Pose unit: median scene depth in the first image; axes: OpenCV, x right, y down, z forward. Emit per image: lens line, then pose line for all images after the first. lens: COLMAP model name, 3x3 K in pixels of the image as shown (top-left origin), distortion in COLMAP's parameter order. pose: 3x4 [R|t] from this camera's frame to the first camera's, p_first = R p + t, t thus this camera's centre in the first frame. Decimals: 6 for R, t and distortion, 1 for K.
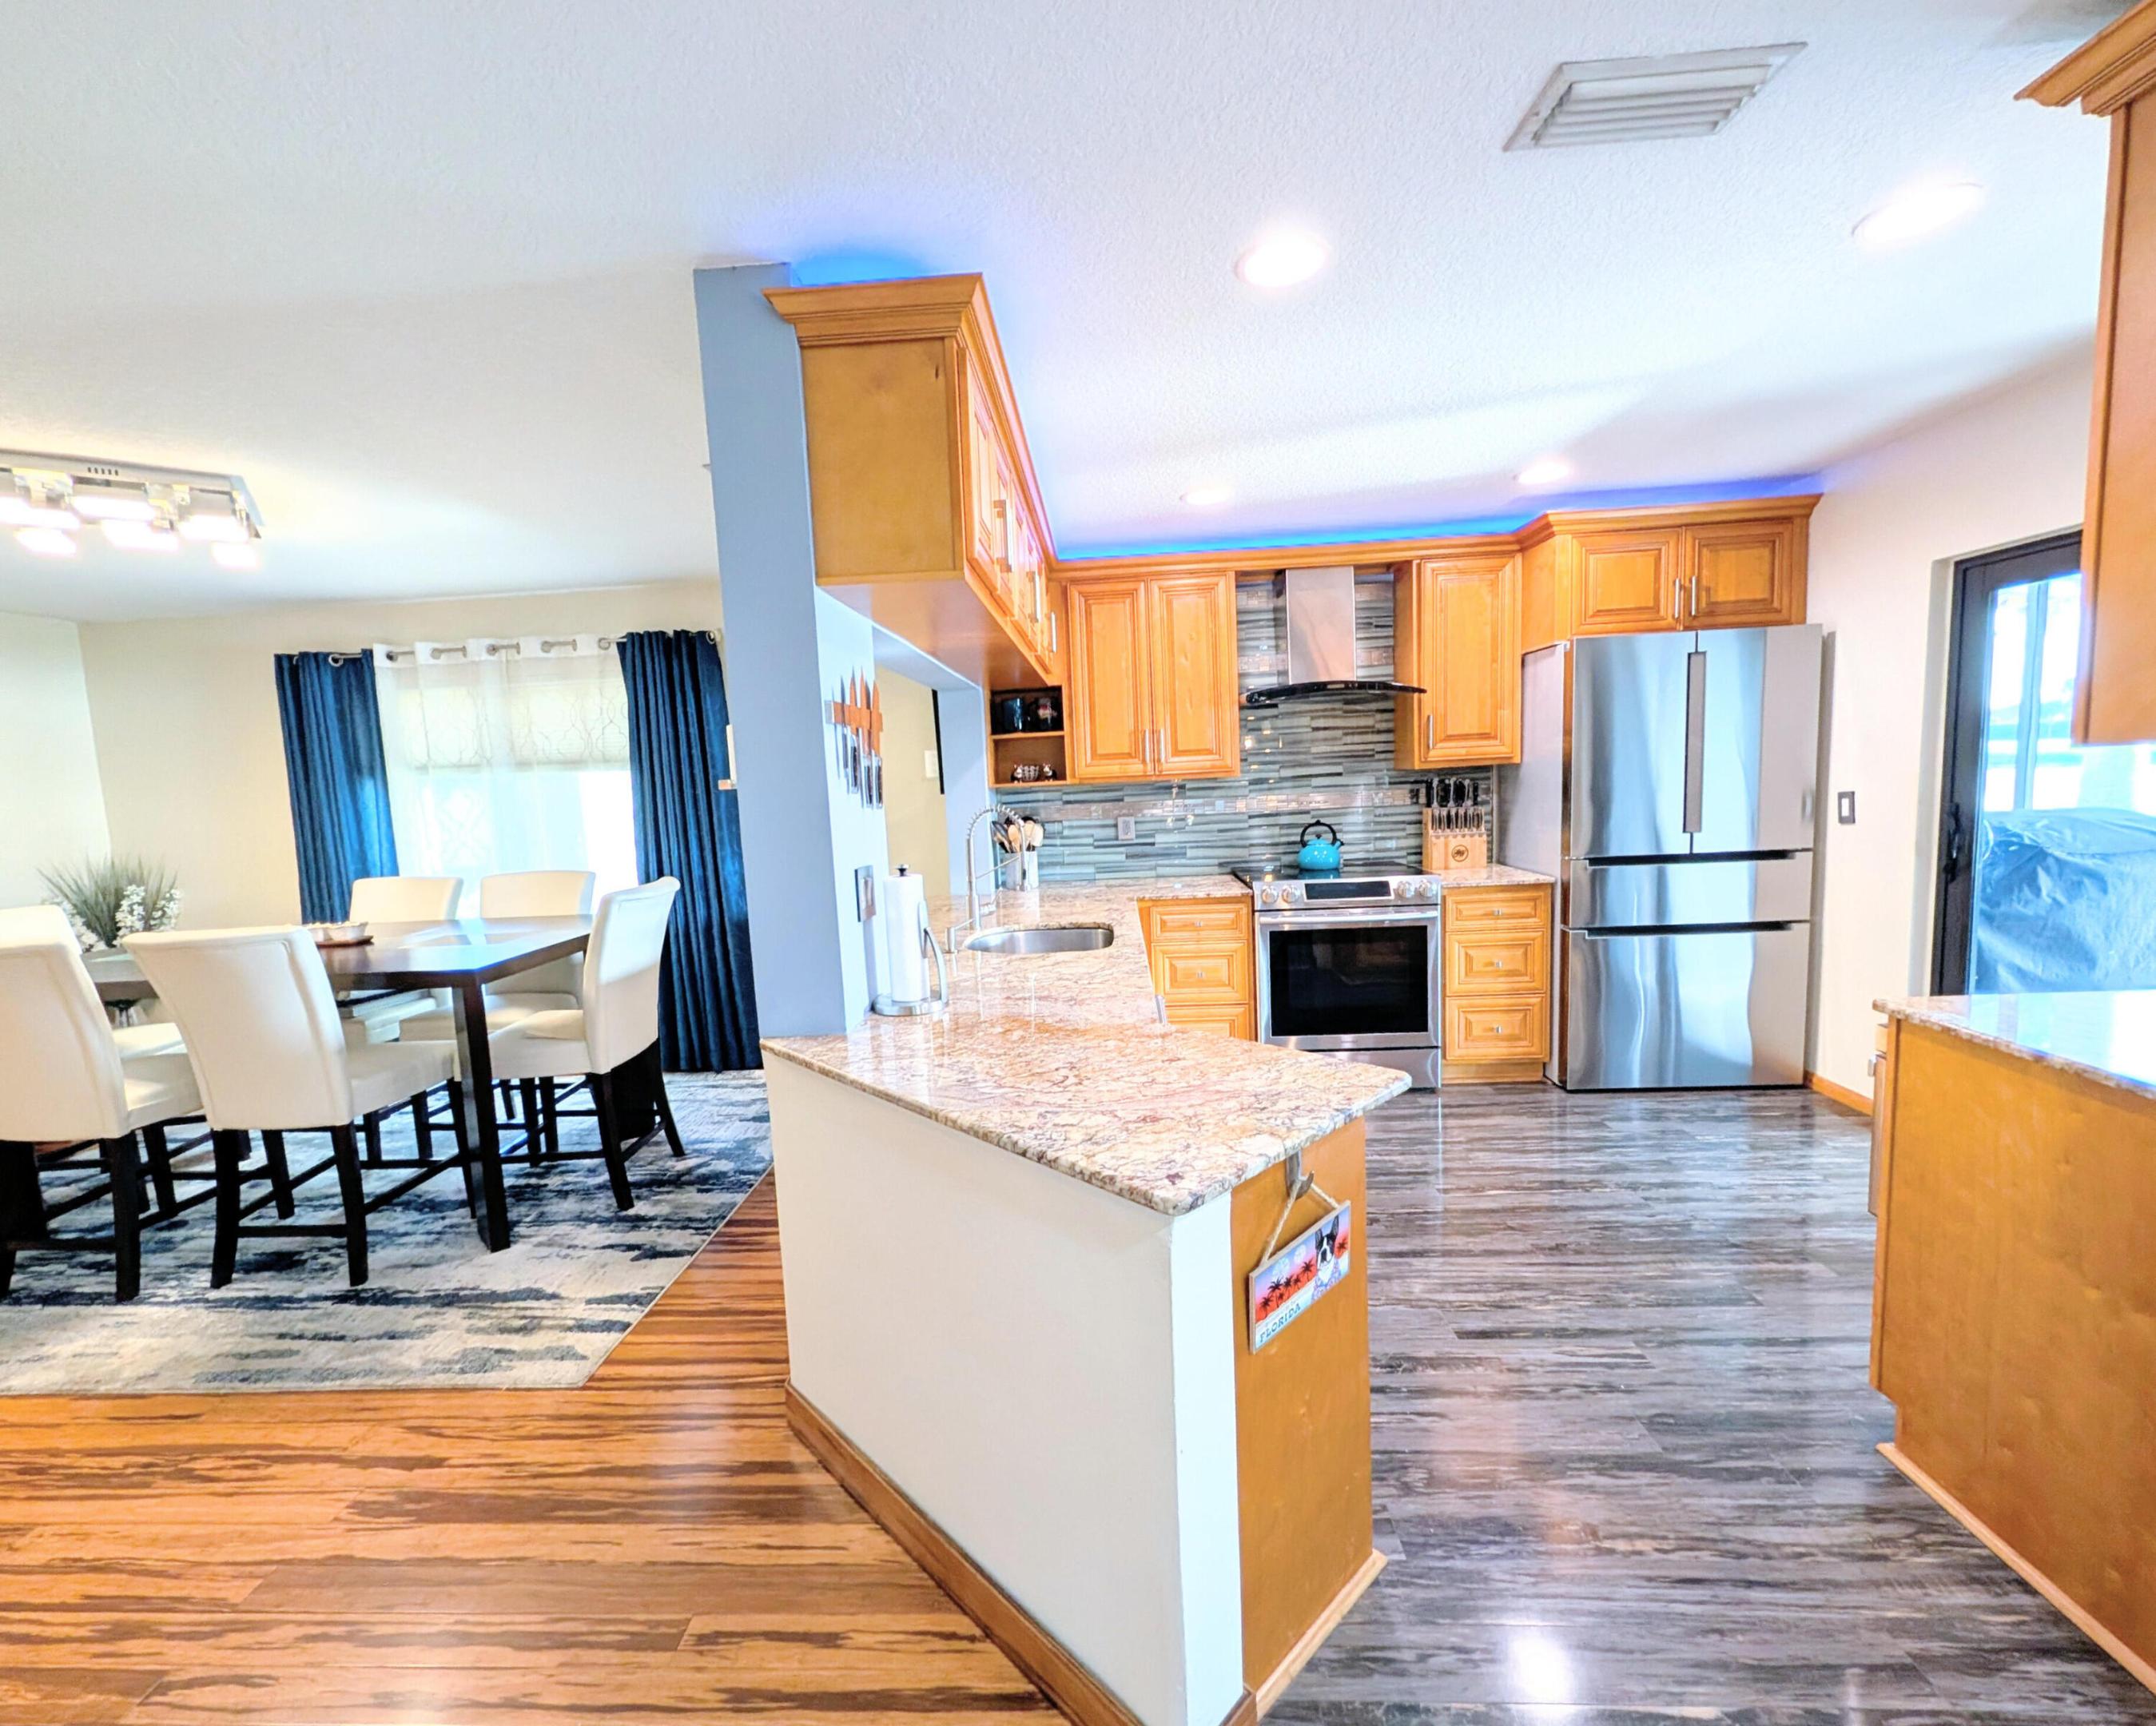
lens RADIAL K [[927.3, 0, 1059.9], [0, 927.3, 877.7], [0, 0, 1]] dist [-0.000334, -0.000195]
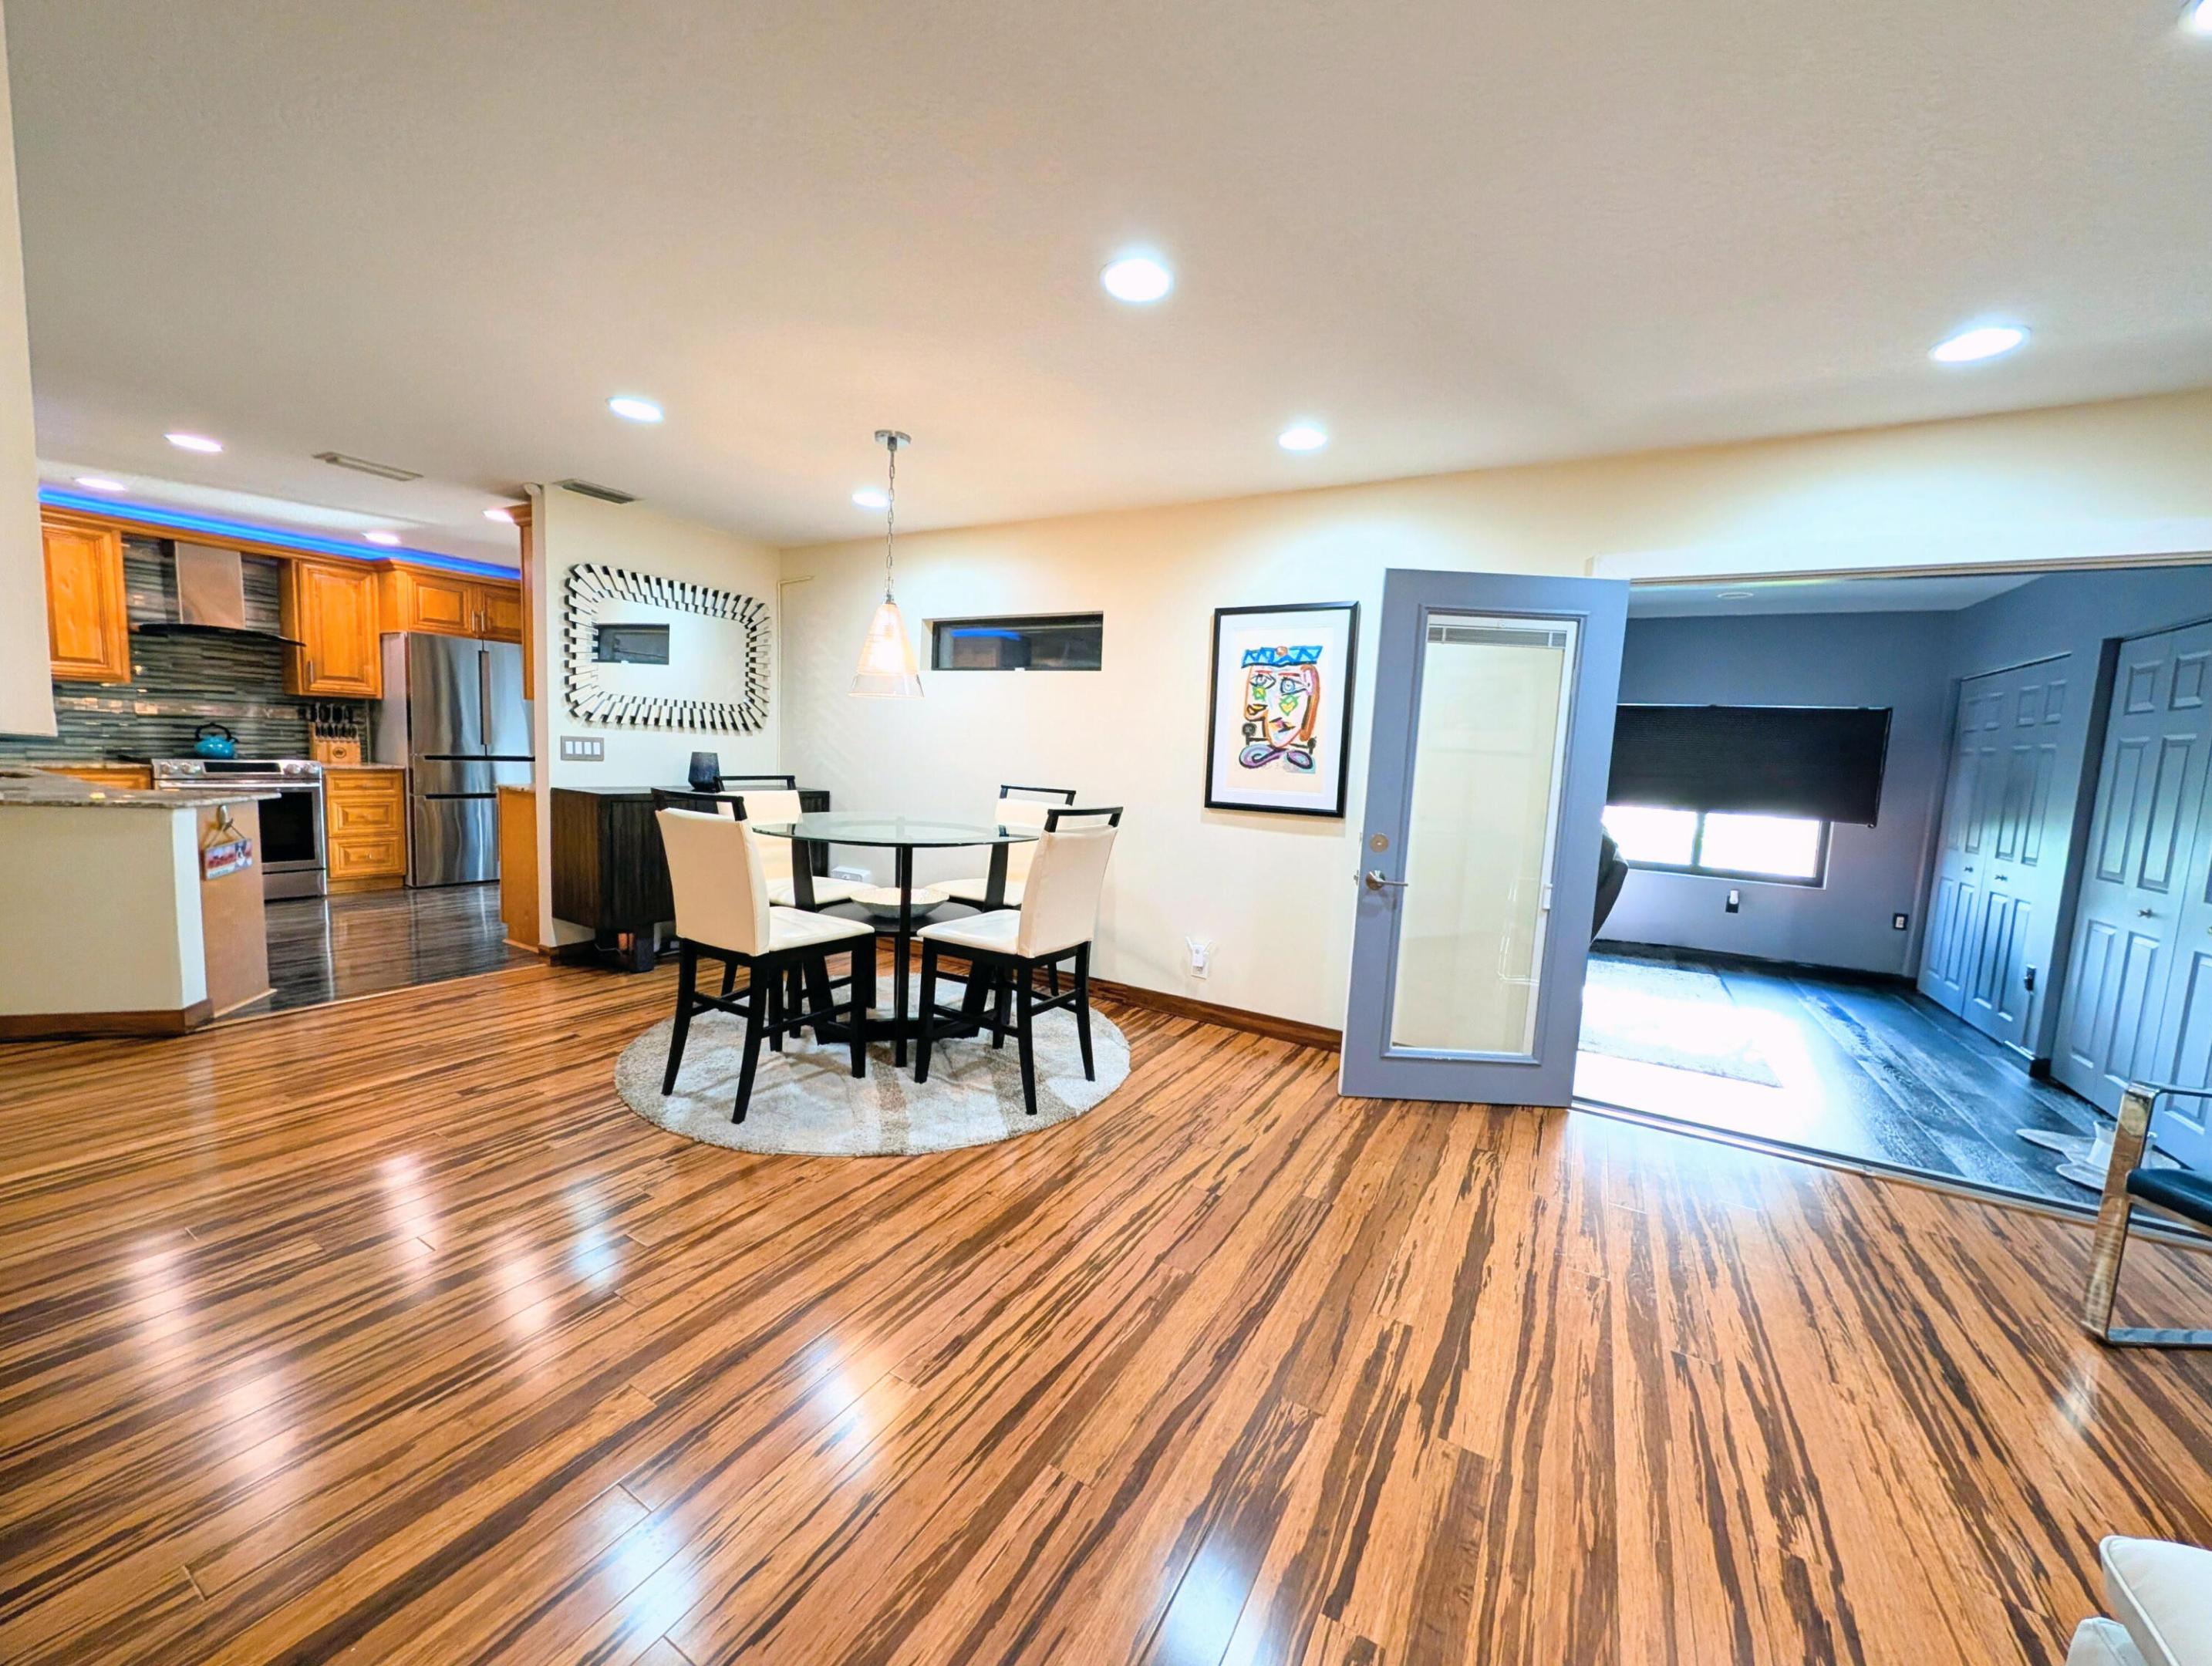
lens RADIAL K [[849.4, 0, 1100.9], [0, 849.4, 837.5], [0, 0, 1]] dist [-0.000171, 0.000164]
pose [[0.457514, -0.021289, 0.888947, -0.273879], [0.025009, 0.999626, 0.011069, 0.141227], [-0.888851, 0.017168, 0.457876, -0.845883]]
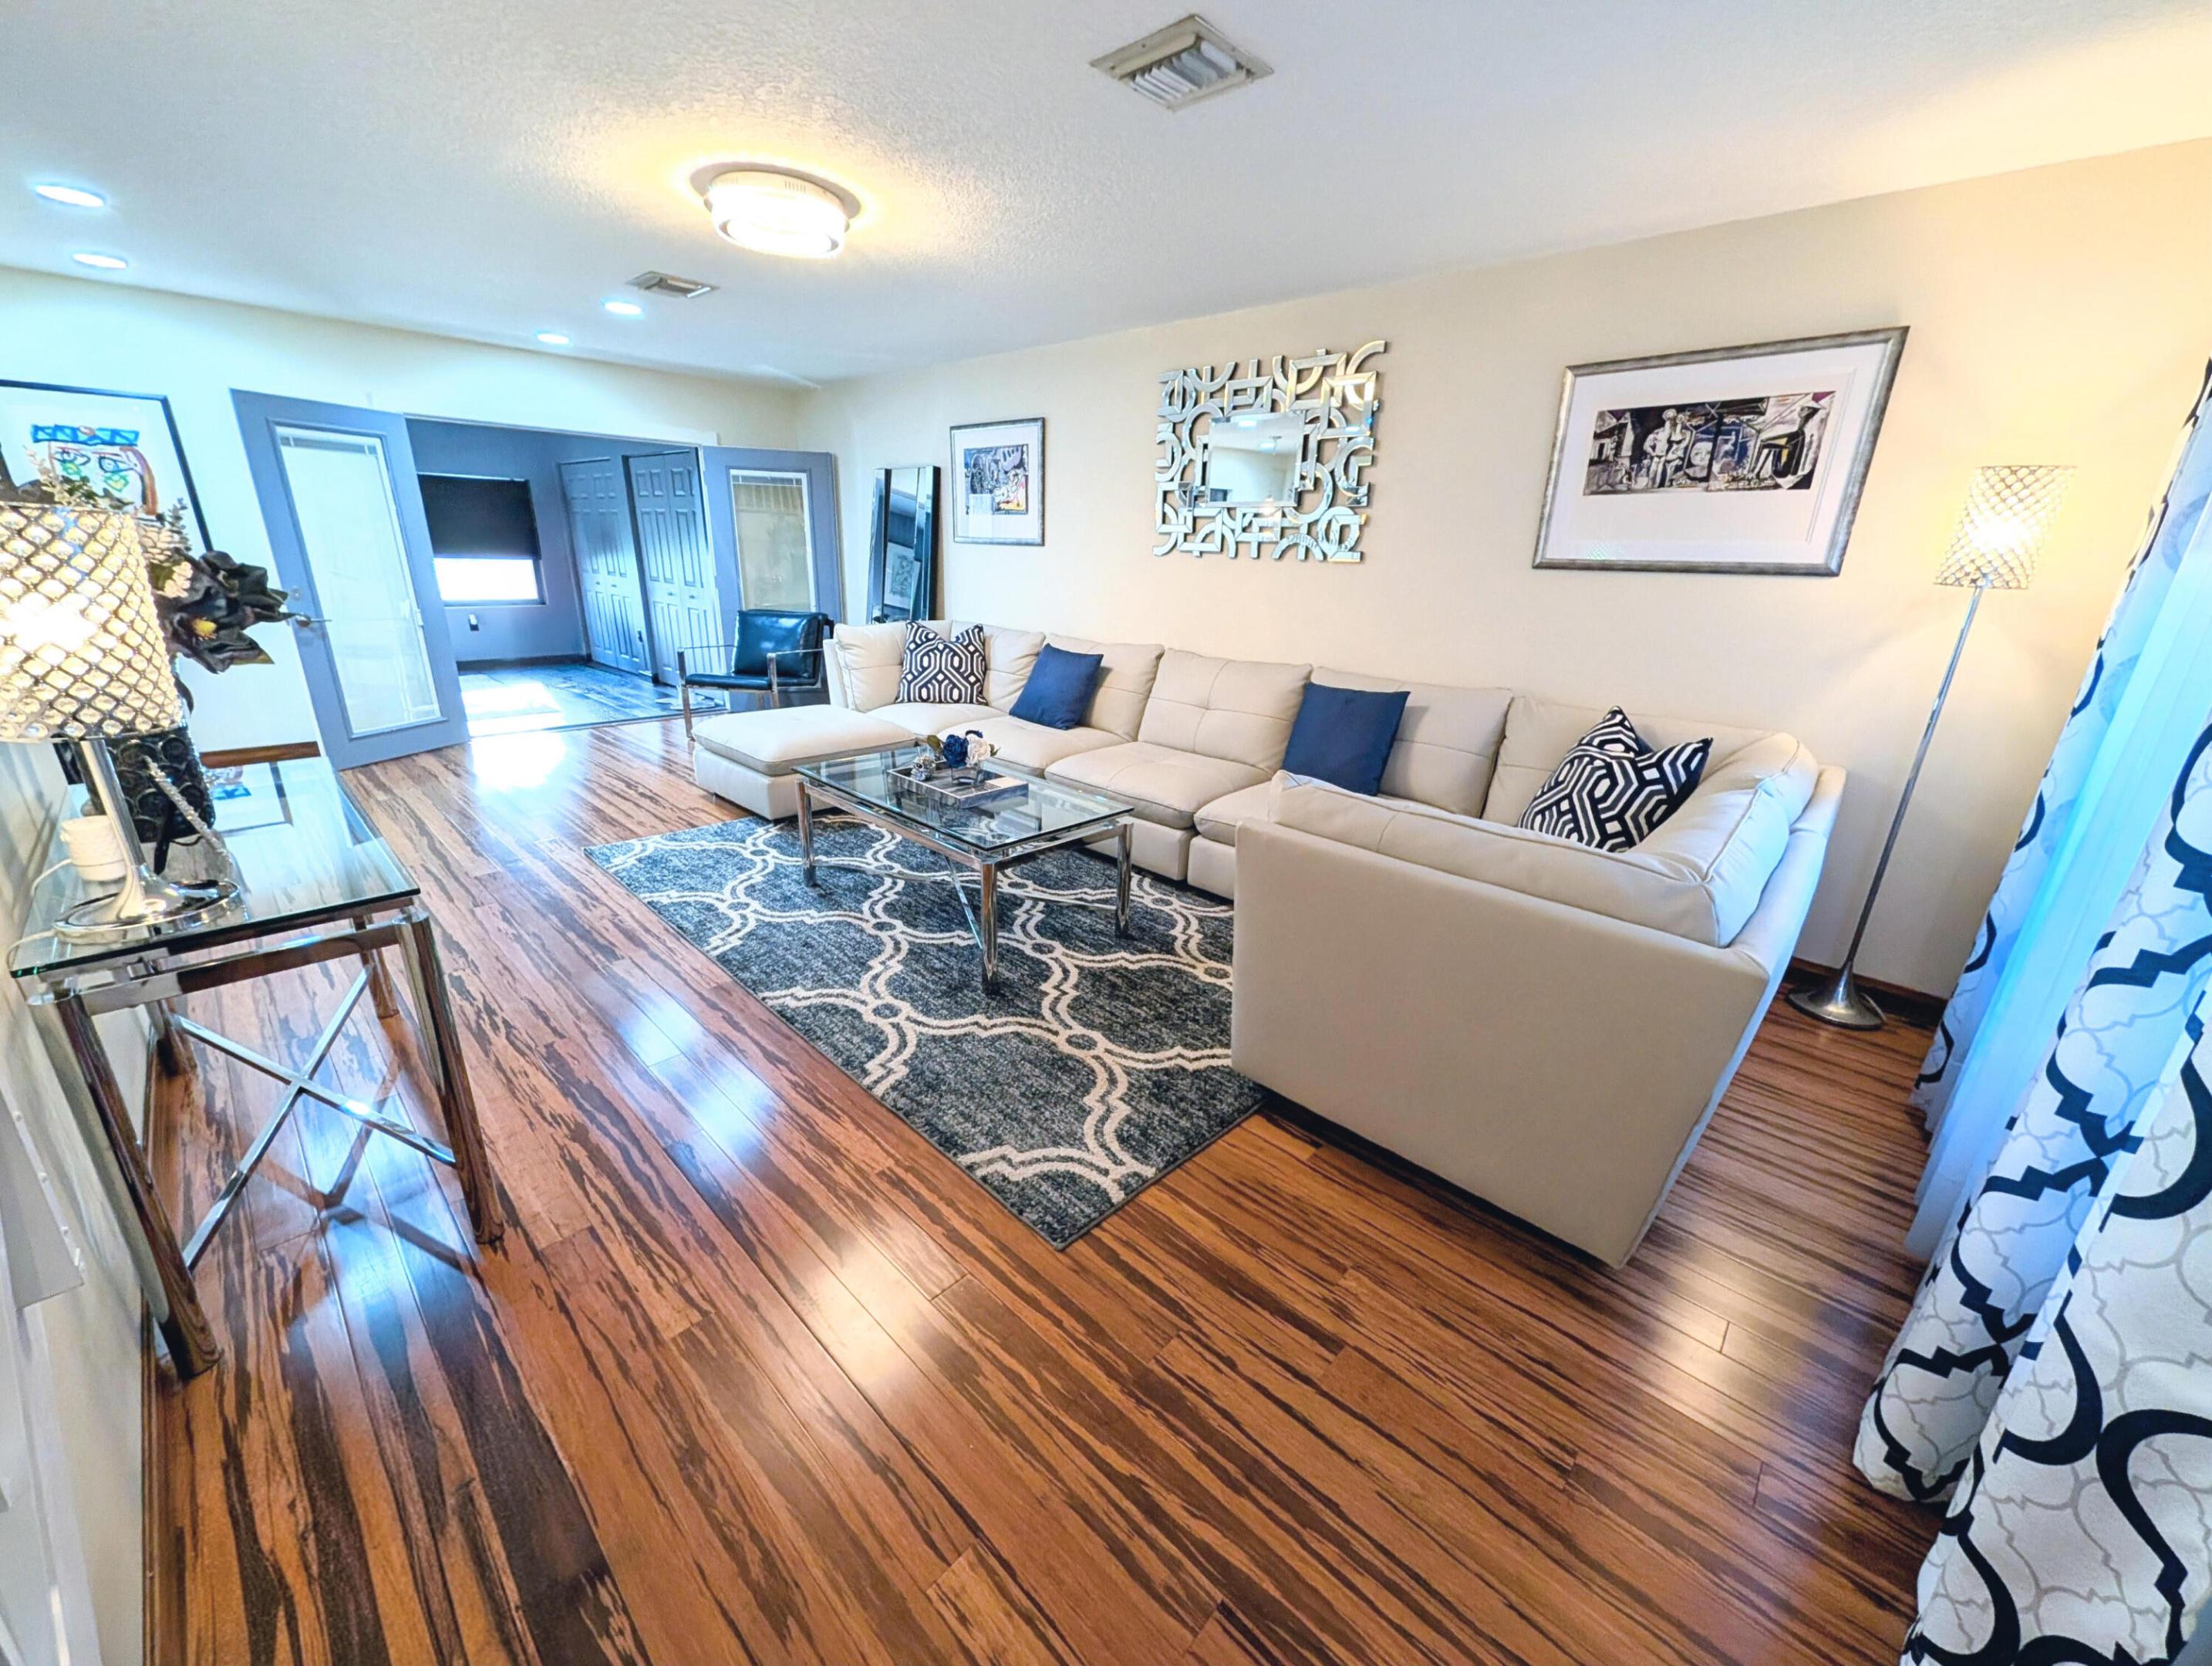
lens RADIAL K [[849.4, 0, 1100.9], [0, 849.4, 837.5], [0, 0, 1]] dist [-0.000171, 0.000164]
pose [[-0.760231, -0.188565, 0.621685, -1.048020], [0.075946, 0.924592, 0.373312, 0.121329], [-0.645198, 0.331018, -0.688583, -0.523001]]
